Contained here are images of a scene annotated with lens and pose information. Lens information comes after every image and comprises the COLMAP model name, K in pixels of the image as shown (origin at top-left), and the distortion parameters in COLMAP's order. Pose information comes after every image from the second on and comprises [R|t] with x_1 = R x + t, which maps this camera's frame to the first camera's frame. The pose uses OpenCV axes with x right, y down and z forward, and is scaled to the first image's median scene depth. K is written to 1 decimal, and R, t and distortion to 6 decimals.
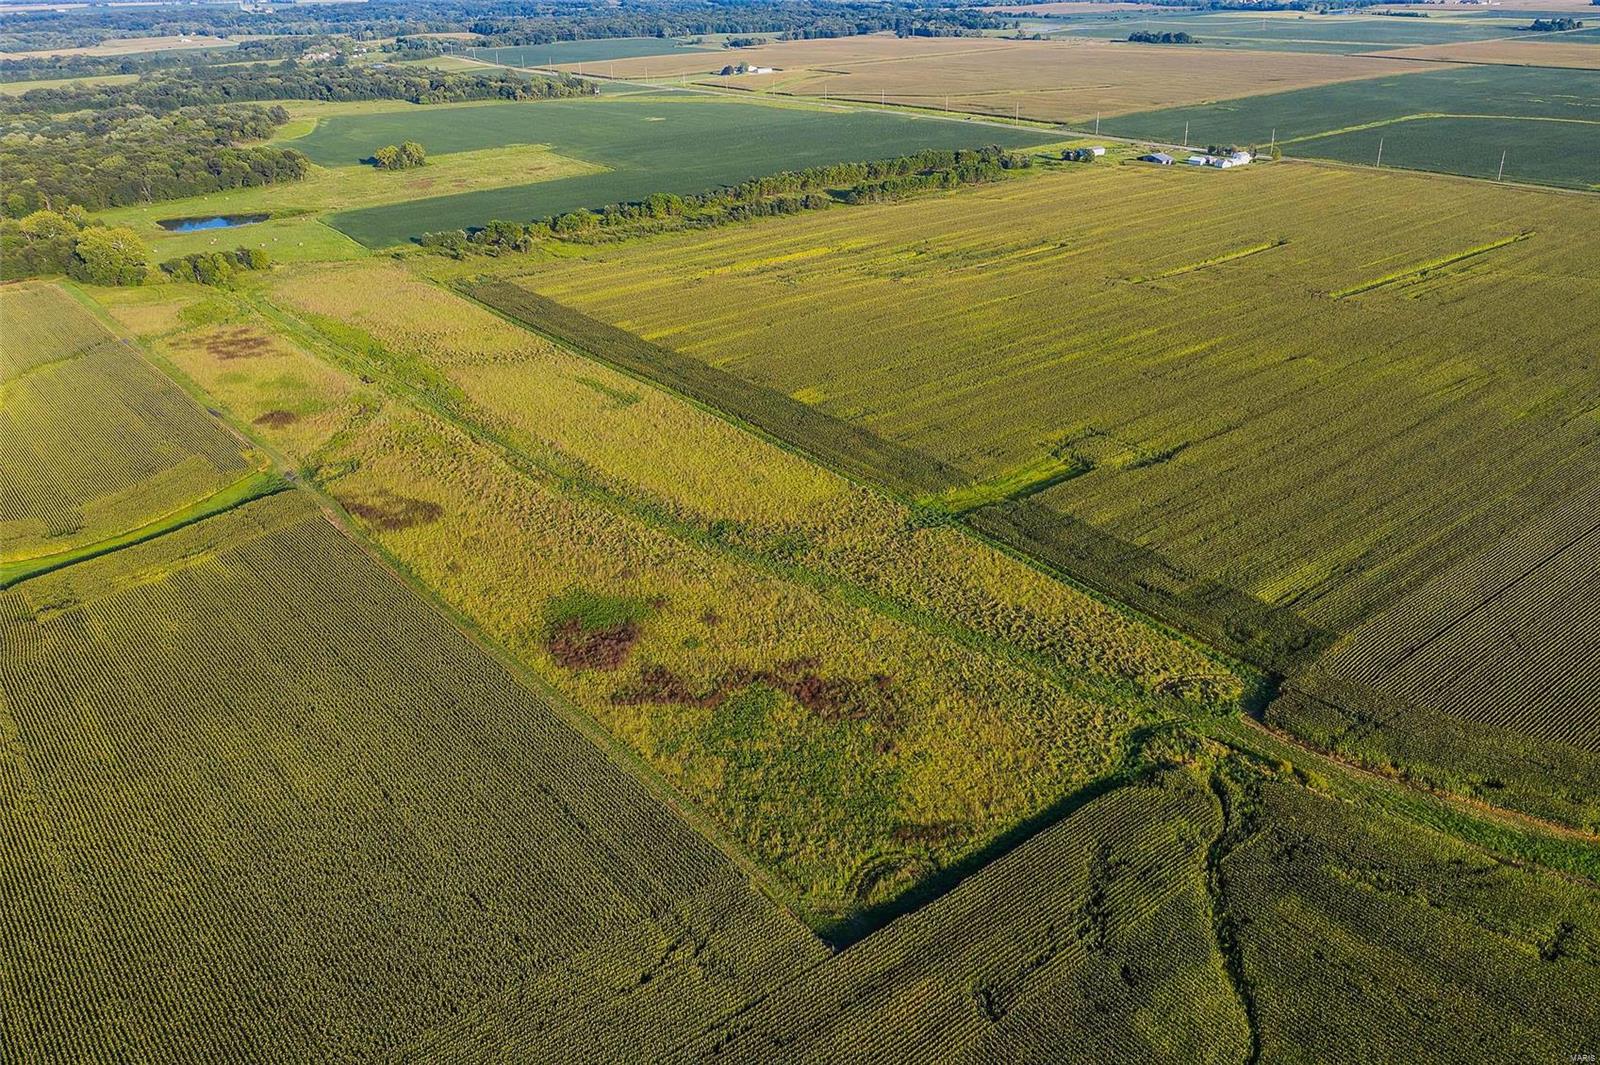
lens RADIAL K [[1261.7, 0, 800.9], [0, 1261.7, 524.9], [0, 0, 1]] dist [-0.020112, 0.010385]
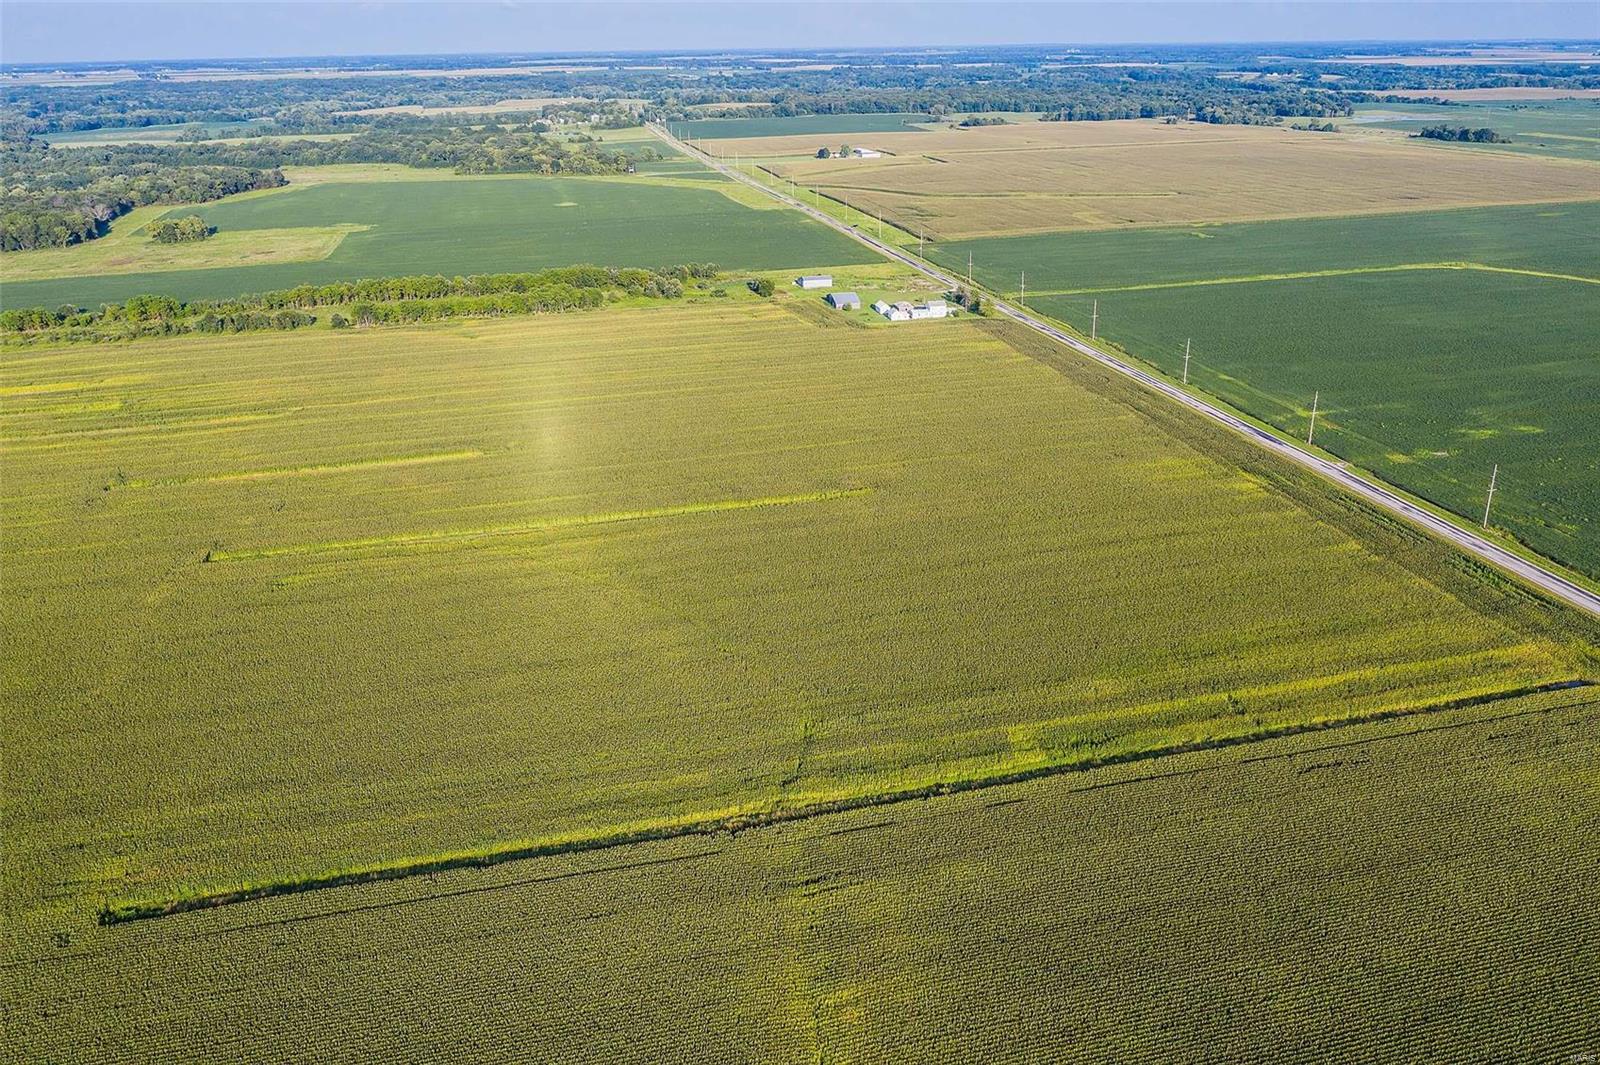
lens RADIAL K [[1261.7, 0, 800.9], [0, 1261.7, 524.9], [0, 0, 1]] dist [-0.020112, 0.010385]
pose [[0.909400, 0.155156, -0.385900, 1.045814], [-0.173906, 0.984664, -0.013924, -0.268758], [0.377821, 0.079773, 0.922436, 0.583854]]
